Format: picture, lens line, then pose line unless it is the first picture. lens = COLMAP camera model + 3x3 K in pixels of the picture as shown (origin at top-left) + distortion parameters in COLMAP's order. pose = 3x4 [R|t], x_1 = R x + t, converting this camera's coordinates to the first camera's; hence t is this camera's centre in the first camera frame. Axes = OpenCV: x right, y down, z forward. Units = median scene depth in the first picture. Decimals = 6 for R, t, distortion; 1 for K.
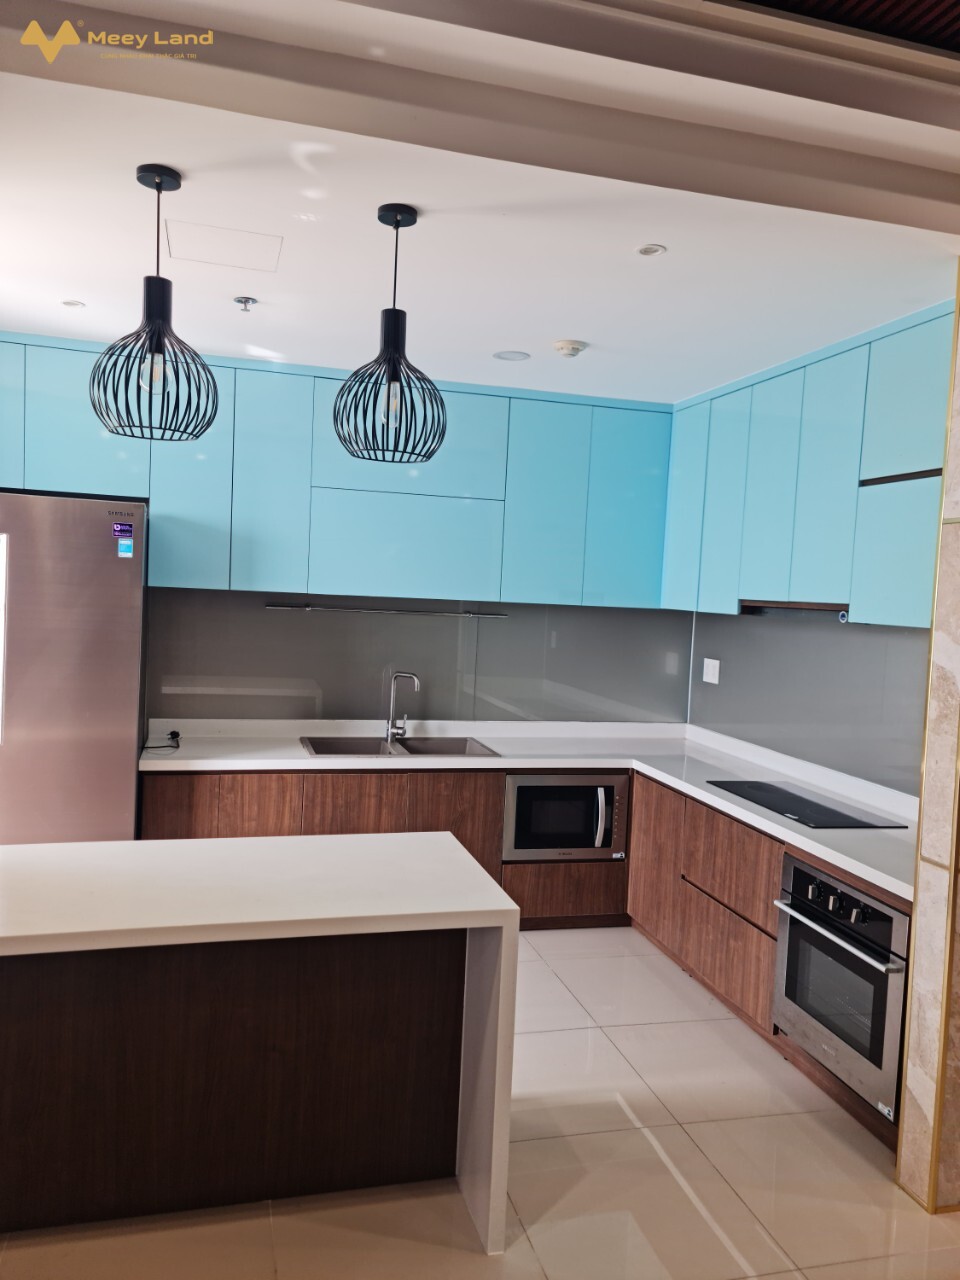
lens RADIAL K [[929.5, 0, 476.3], [0, 929.5, 637.1], [0, 0, 1]] dist [0.054499, -0.000484]
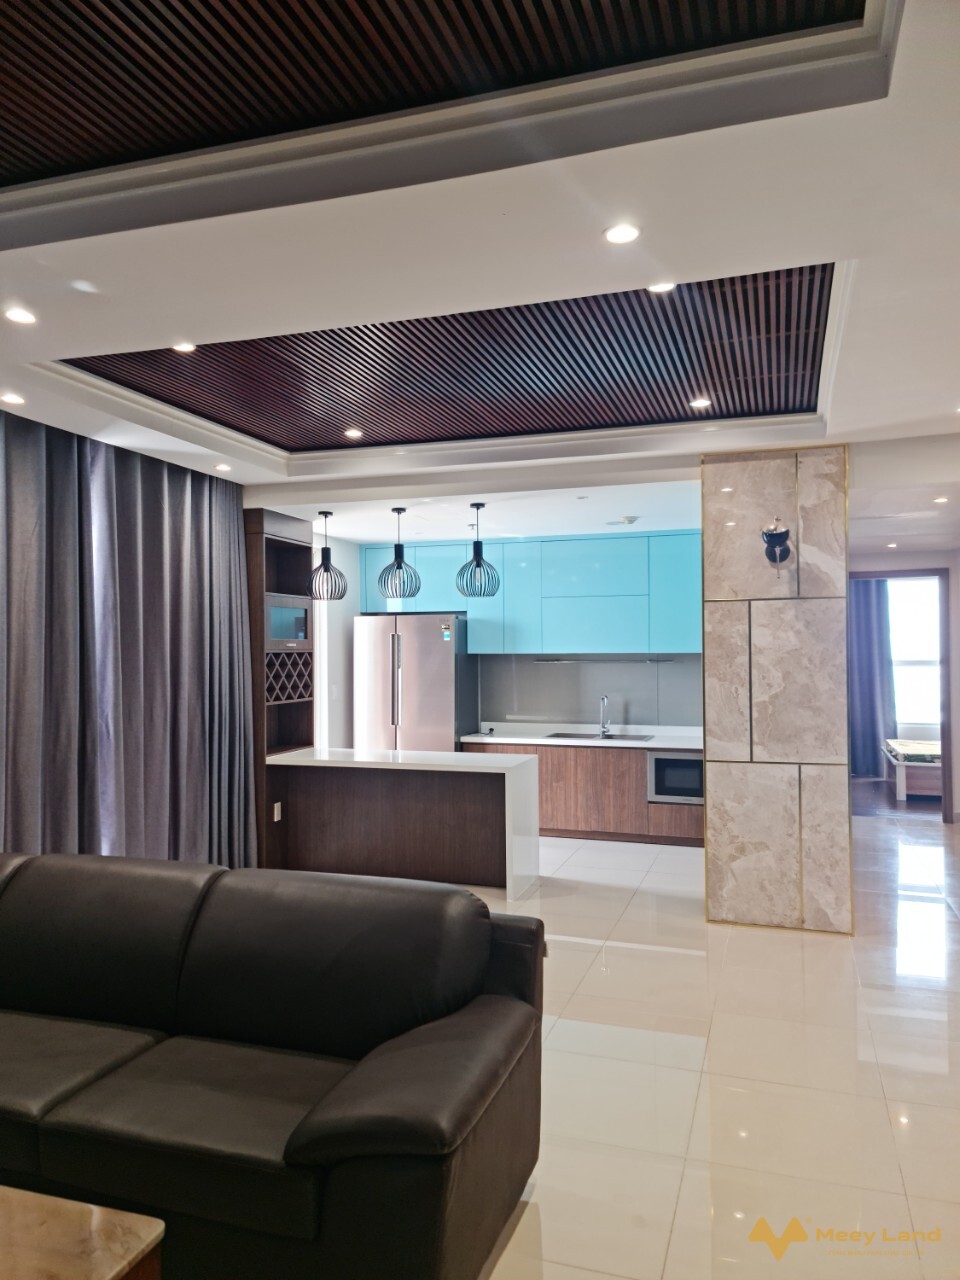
lens RADIAL K [[933.7, 0, 478.2], [0, 933.7, 653.5], [0, 0, 1]] dist [0.052203, -0.000798]
pose [[0.834776, -0.050331, -0.548285, 0.743462], [0.015842, 0.997596, -0.067456, 0.079309], [0.550362, 0.047625, 0.833567, -0.649059]]
